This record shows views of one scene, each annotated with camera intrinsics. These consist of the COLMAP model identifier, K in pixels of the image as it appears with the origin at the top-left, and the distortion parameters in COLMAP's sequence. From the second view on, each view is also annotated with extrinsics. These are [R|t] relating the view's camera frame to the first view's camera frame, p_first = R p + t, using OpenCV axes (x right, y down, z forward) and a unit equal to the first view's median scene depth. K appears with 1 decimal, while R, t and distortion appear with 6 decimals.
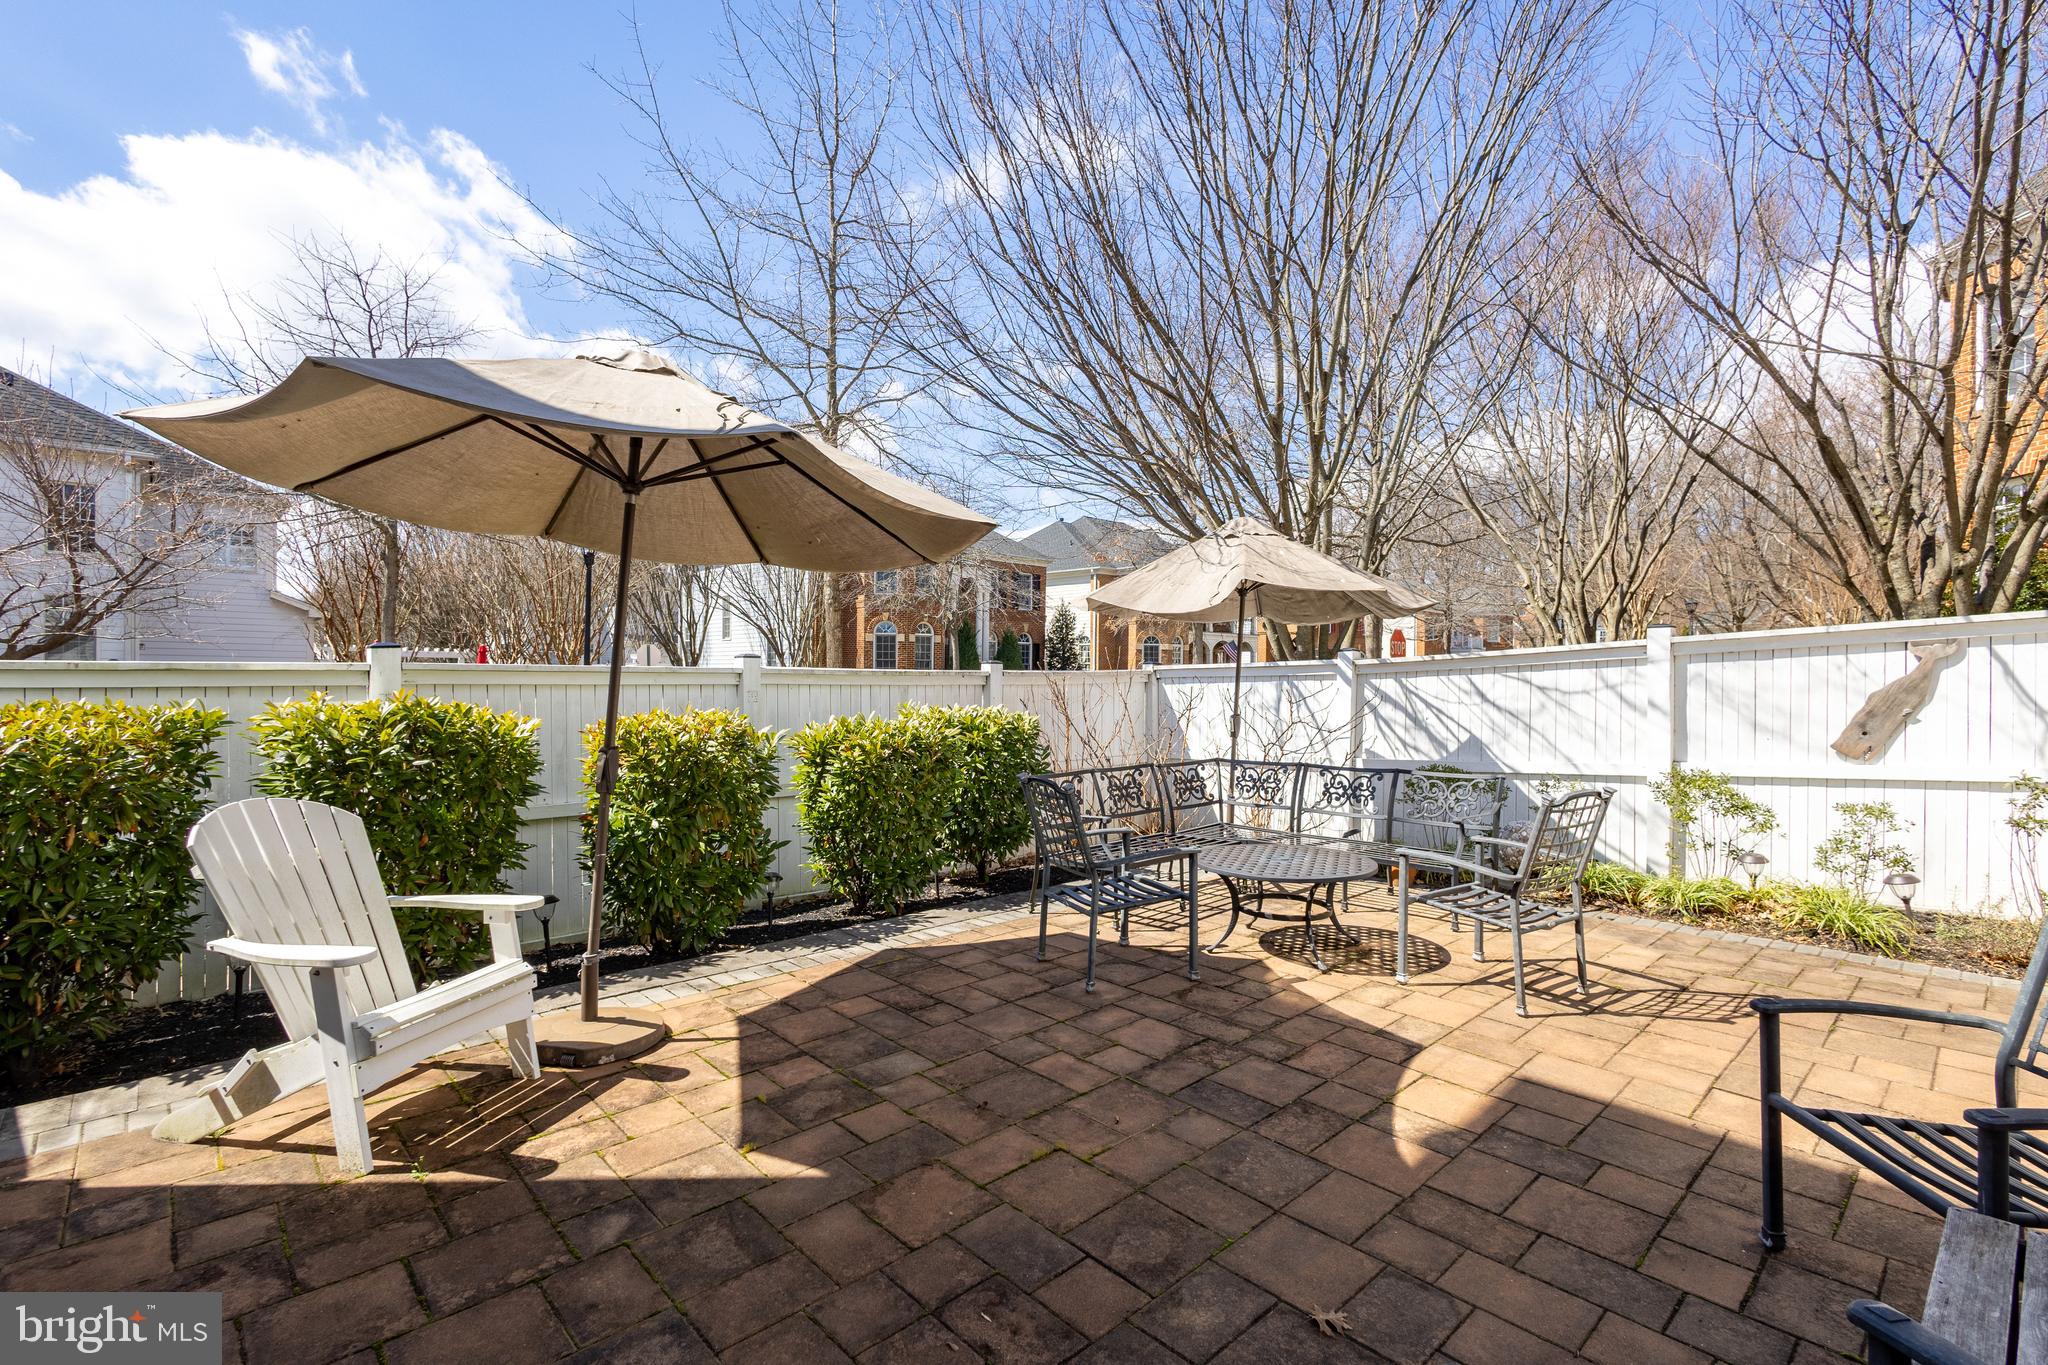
lens RADIAL K [[925.5, 0, 1033.6], [0, 925.5, 679.8], [0, 0, 1]] dist [0.010225, 0.000235]
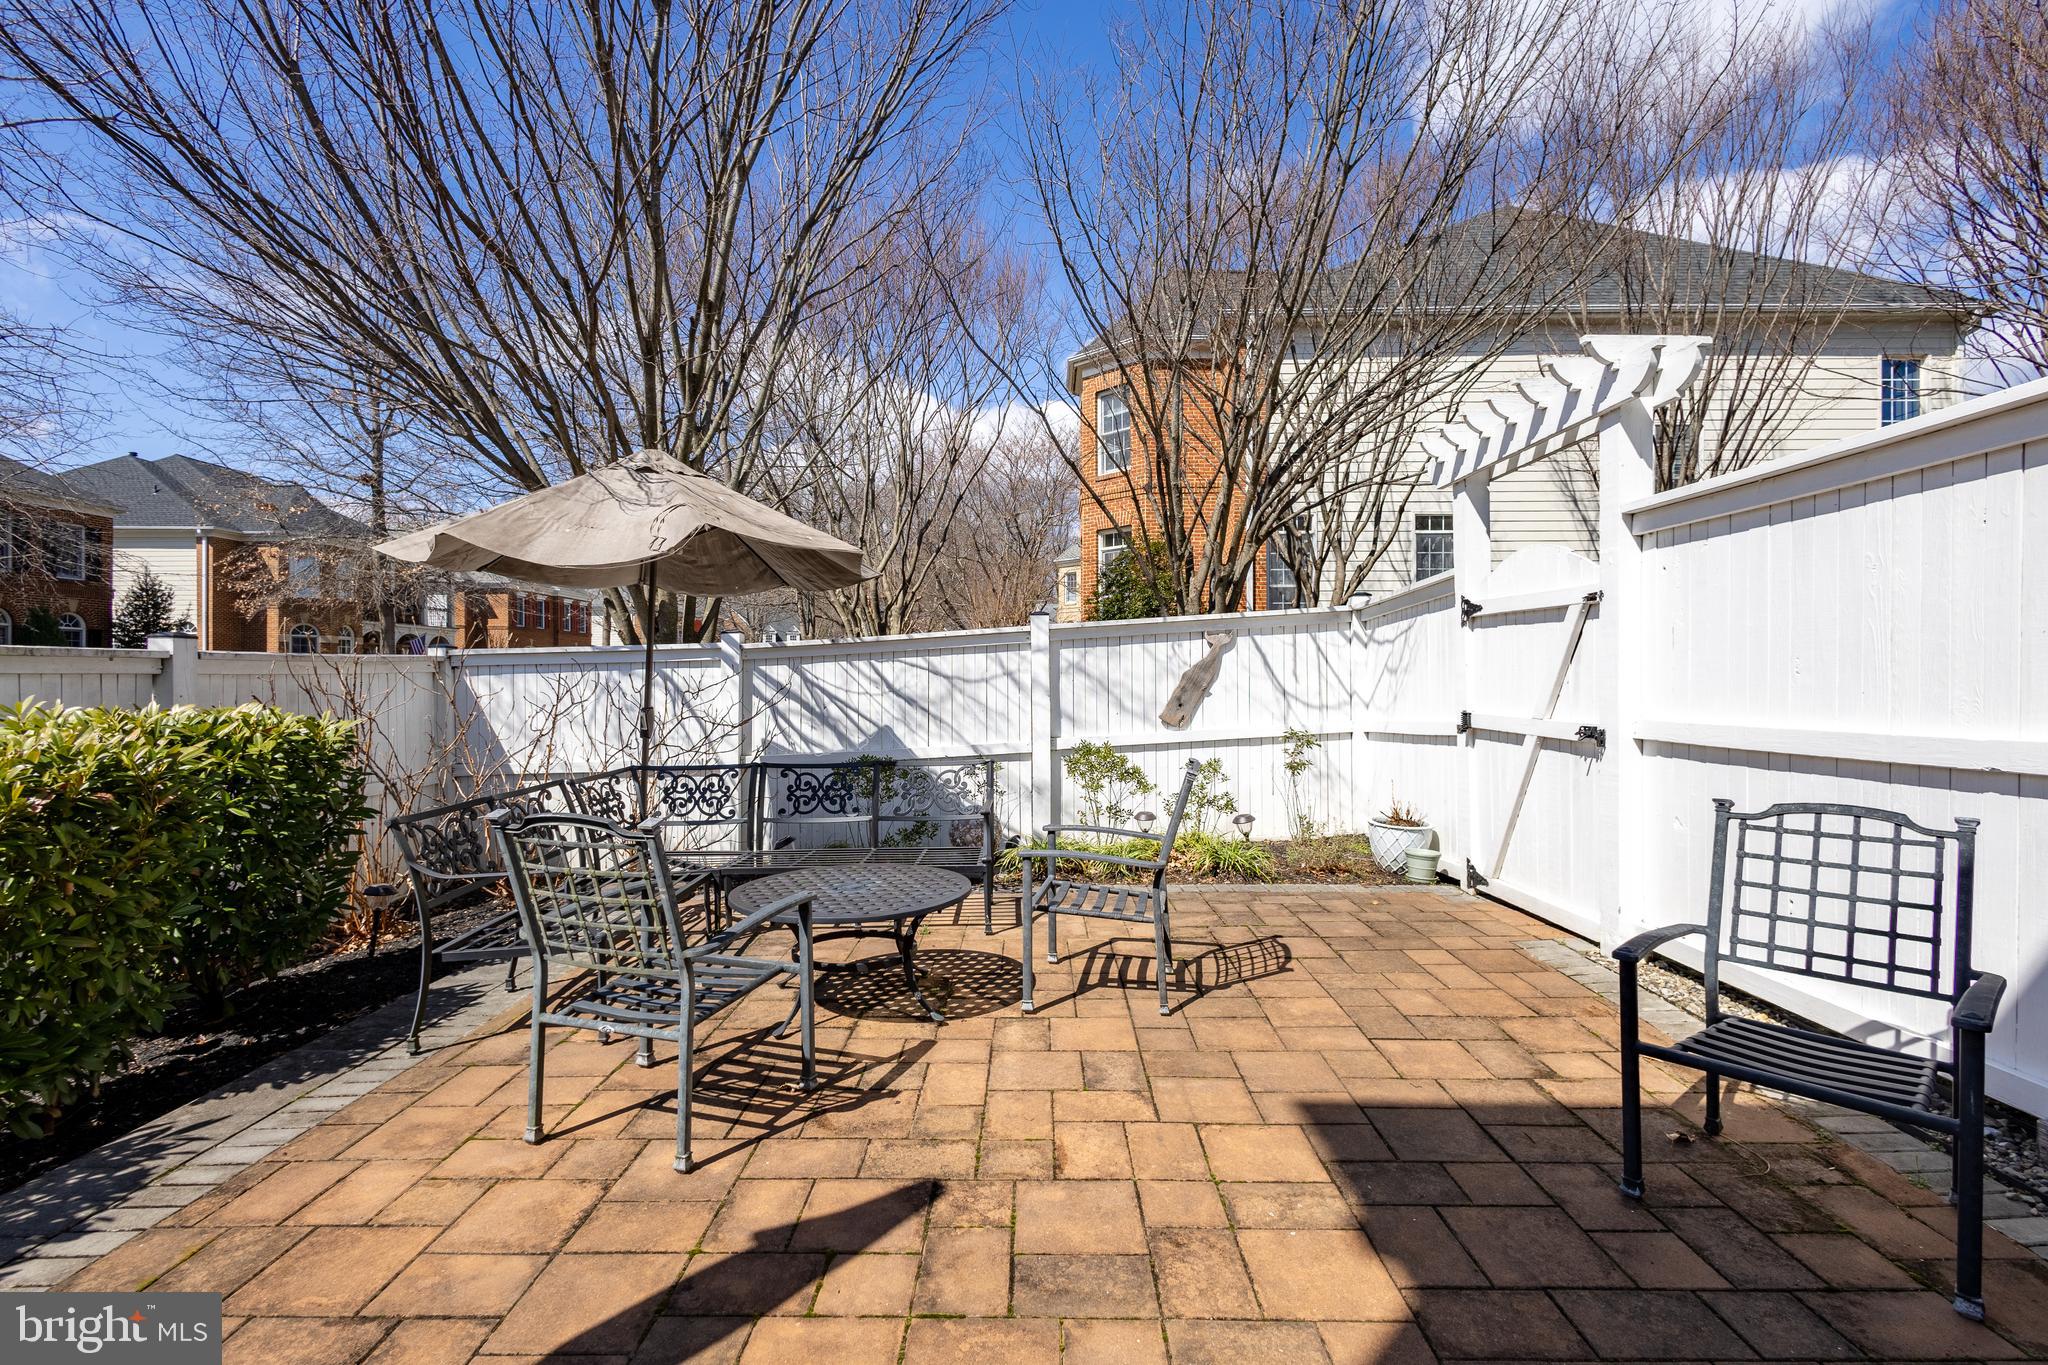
lens RADIAL K [[925.5, 0, 1012.4], [0, 925.5, 680.5], [0, 0, 1]] dist [0.010225, 0.000235]
pose [[0.696014, -0.008593, 0.717977, -0.154430], [0.009593, 0.999950, 0.002668, 0.019977], [-0.717964, 0.005031, 0.696062, 0.318881]]
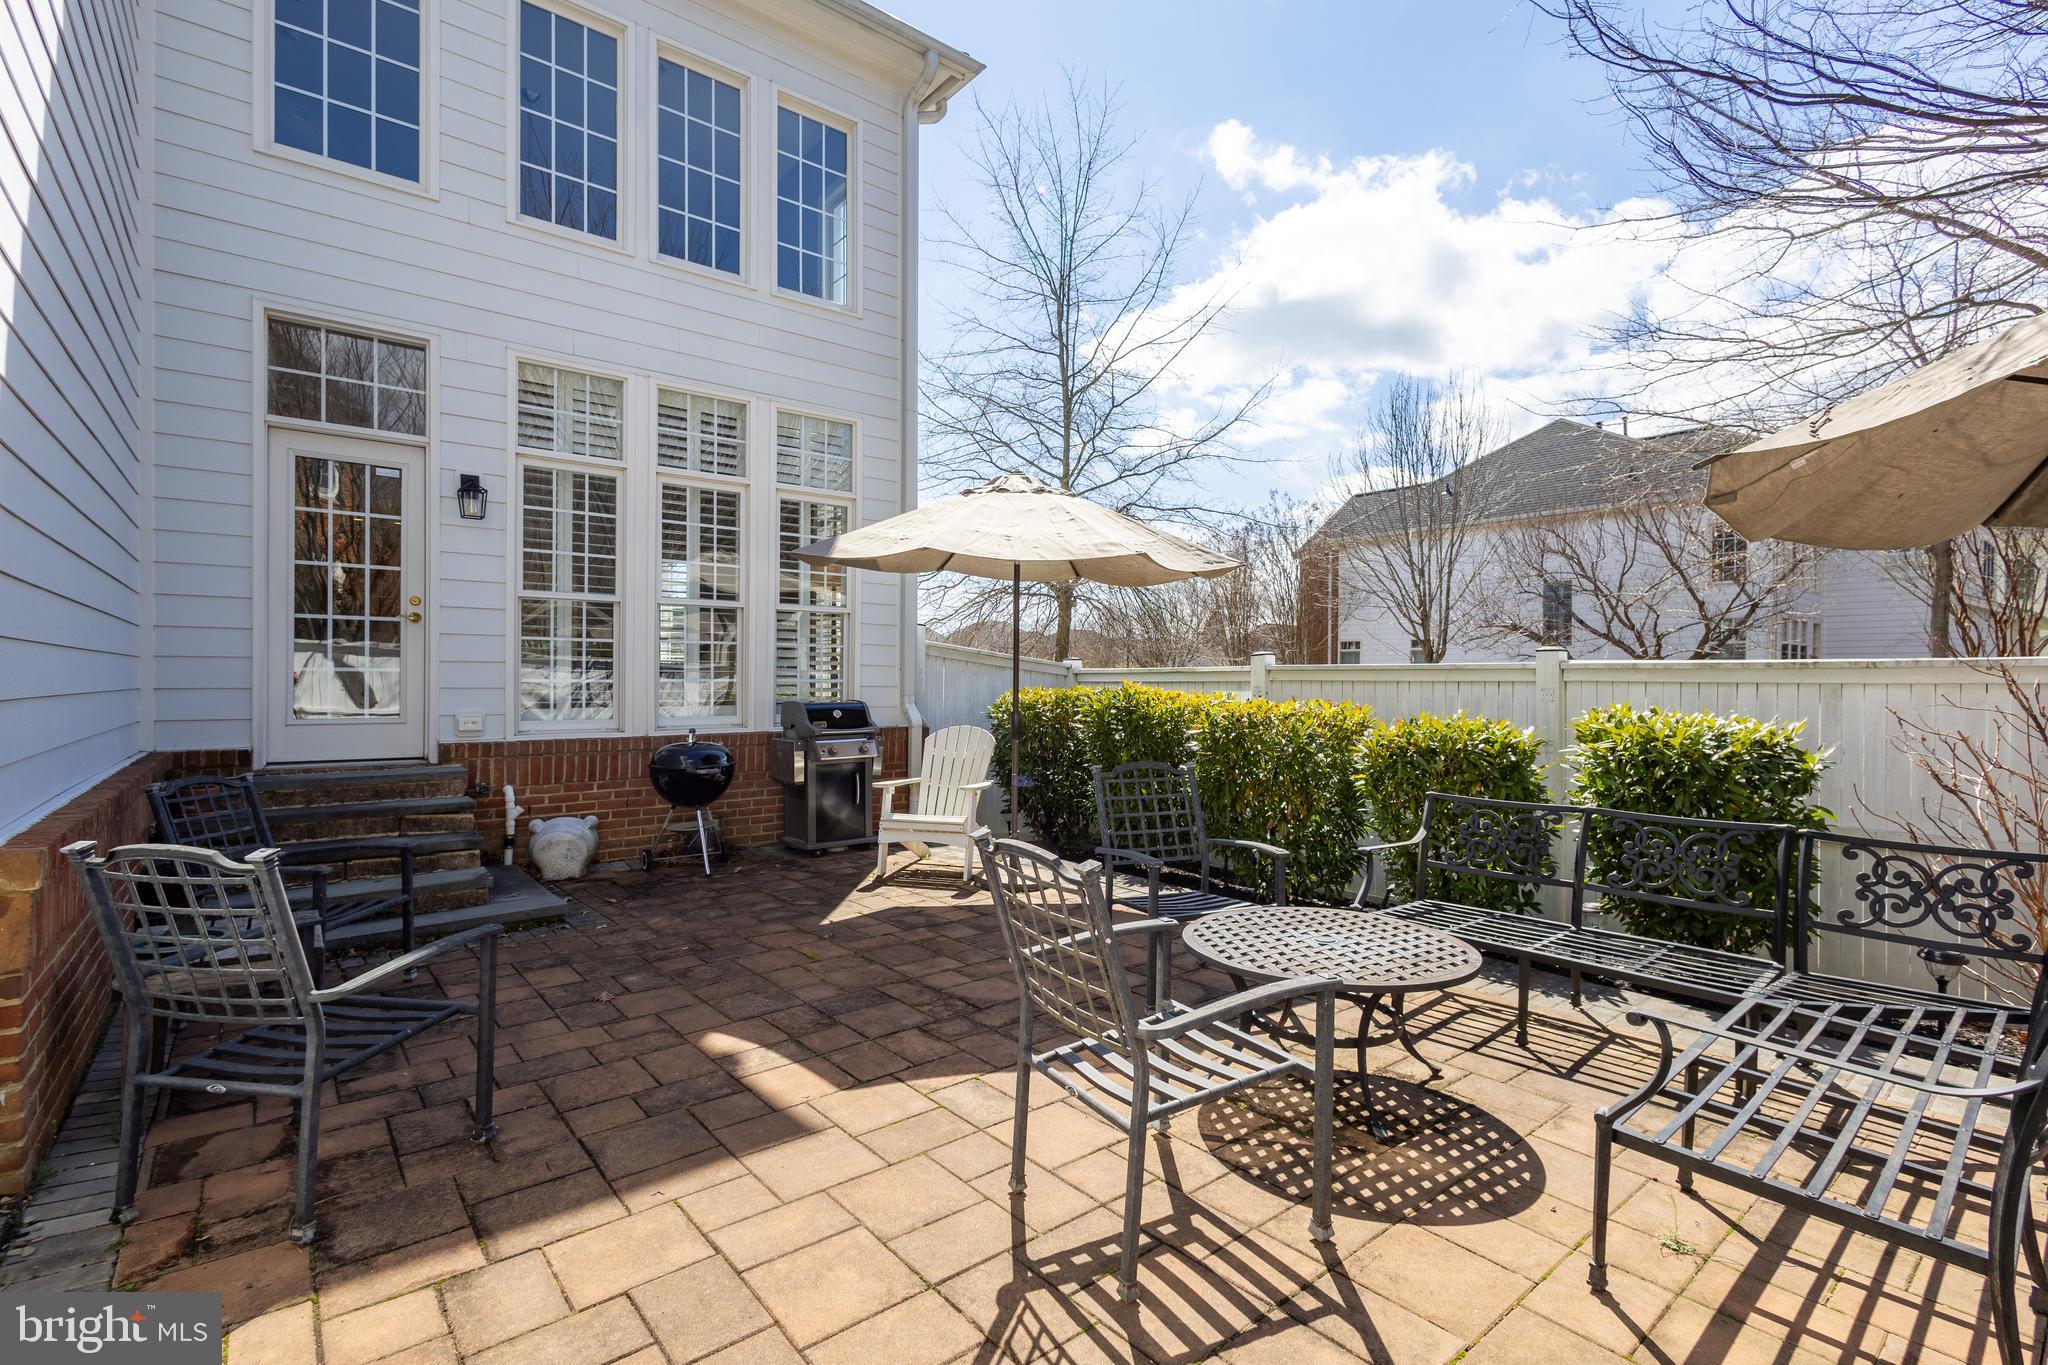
lens RADIAL K [[925.5, 0, 1011.9], [0, 925.5, 683.6], [0, 0, 1]] dist [0.010225, 0.000235]
pose [[-0.070719, -0.008326, -0.997462, 0.764859], [-0.006067, 0.999950, -0.007916, 0.023153], [0.997478, 0.005492, -0.070766, 0.699120]]
